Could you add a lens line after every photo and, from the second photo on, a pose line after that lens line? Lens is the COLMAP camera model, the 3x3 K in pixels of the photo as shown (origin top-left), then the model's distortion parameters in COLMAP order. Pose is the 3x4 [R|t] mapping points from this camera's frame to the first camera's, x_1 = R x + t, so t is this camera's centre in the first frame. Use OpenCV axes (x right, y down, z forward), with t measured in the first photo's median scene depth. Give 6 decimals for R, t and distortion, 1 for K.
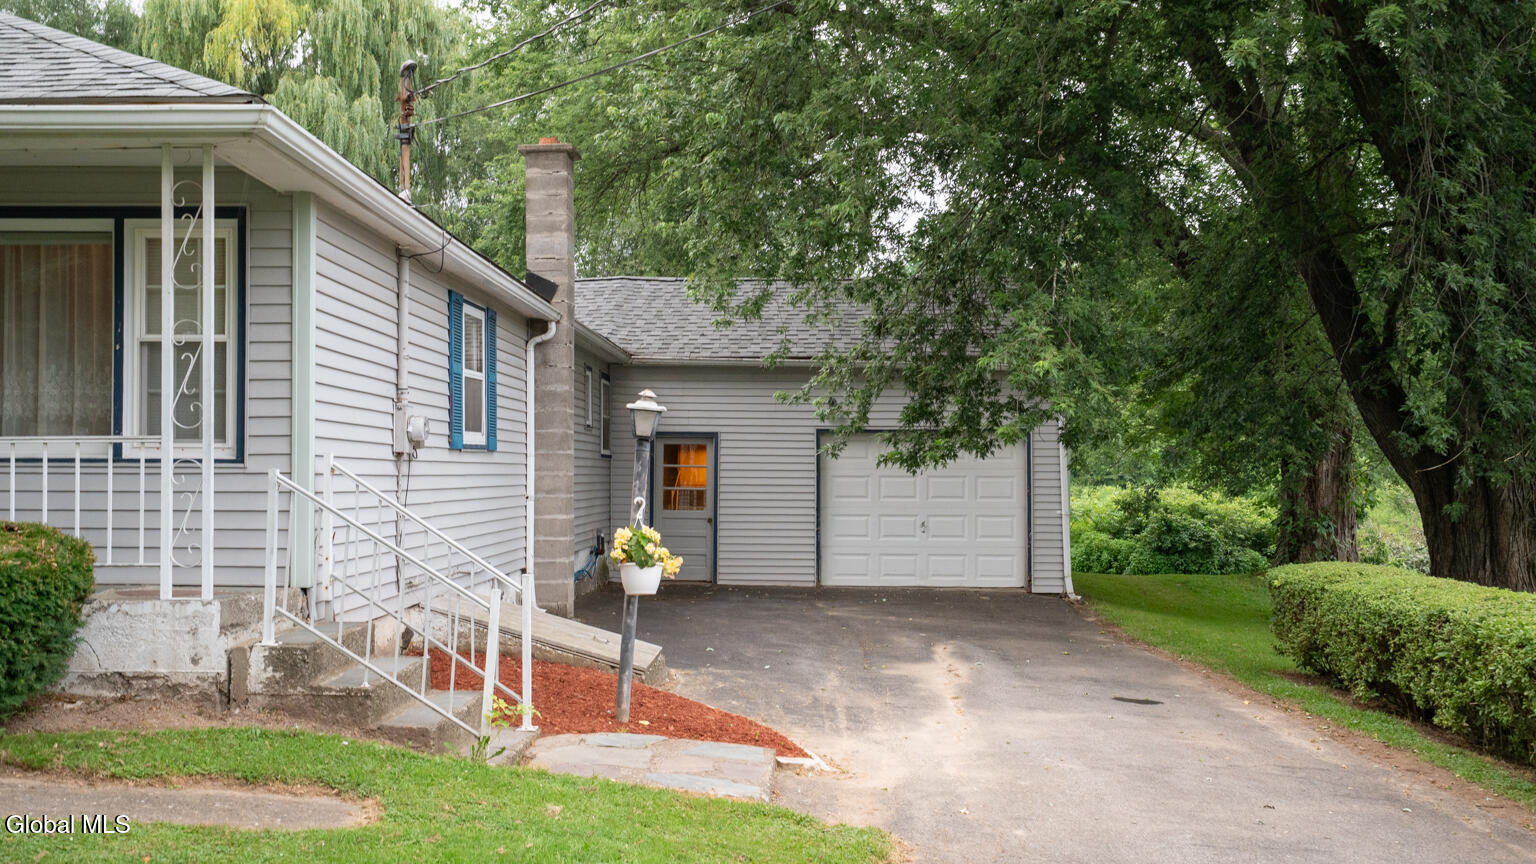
lens RADIAL K [[1572.3, 0, 770.7], [0, 1572.3, 449.4], [0, 0, 1]] dist [0.021012, 0.031104]
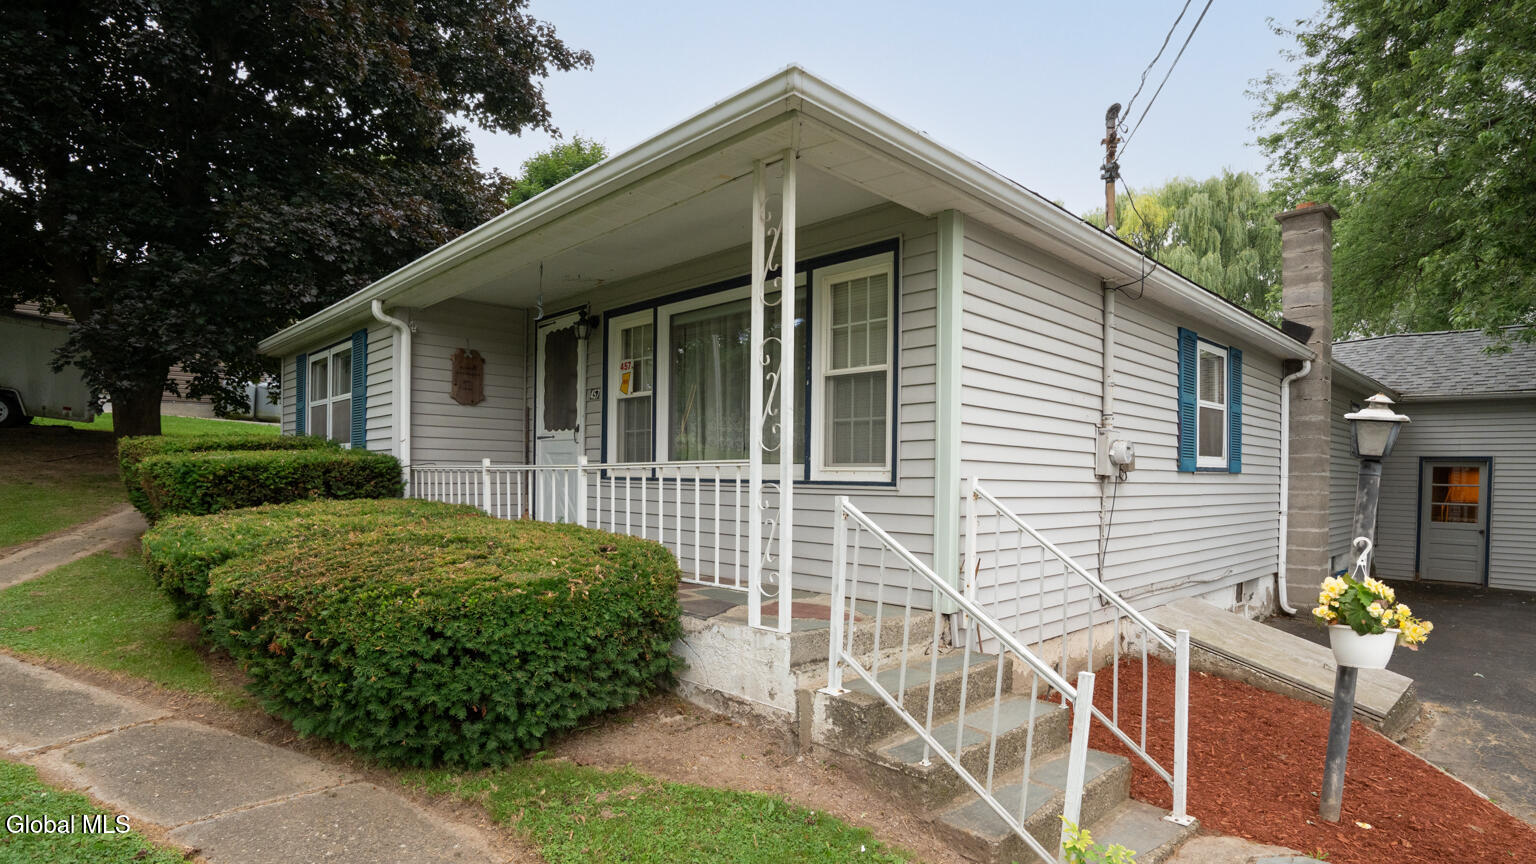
lens RADIAL K [[798.6, 0, 772.0], [0, 798.6, 492.0], [0, 0, 1]] dist [-0.062956, 0.025945]
pose [[0.708805, 0.017448, -0.705189, -0.014642], [0.001529, 0.999654, 0.026270, -0.000806], [0.705403, -0.019699, 0.708532, 0.356330]]
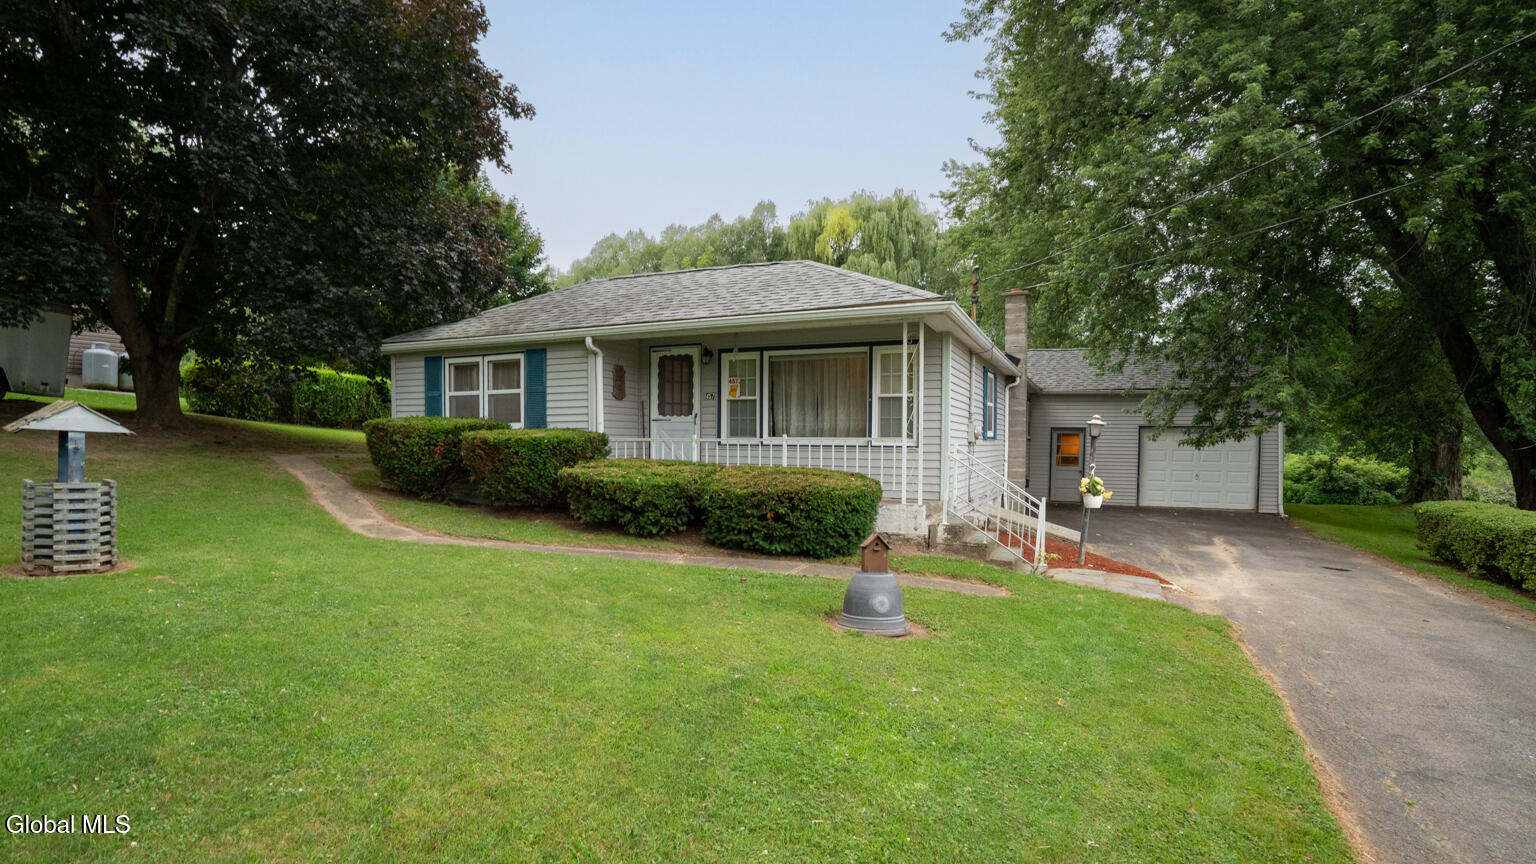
lens RADIAL K [[798.6, 0, 772.0], [0, 798.6, 492.0], [0, 0, 1]] dist [-0.062956, 0.025945]
pose [[0.933142, 0.023209, -0.358757, -0.069145], [0.004139, 0.997154, 0.075275, -0.010171], [0.359483, -0.071728, 0.930391, -0.128087]]
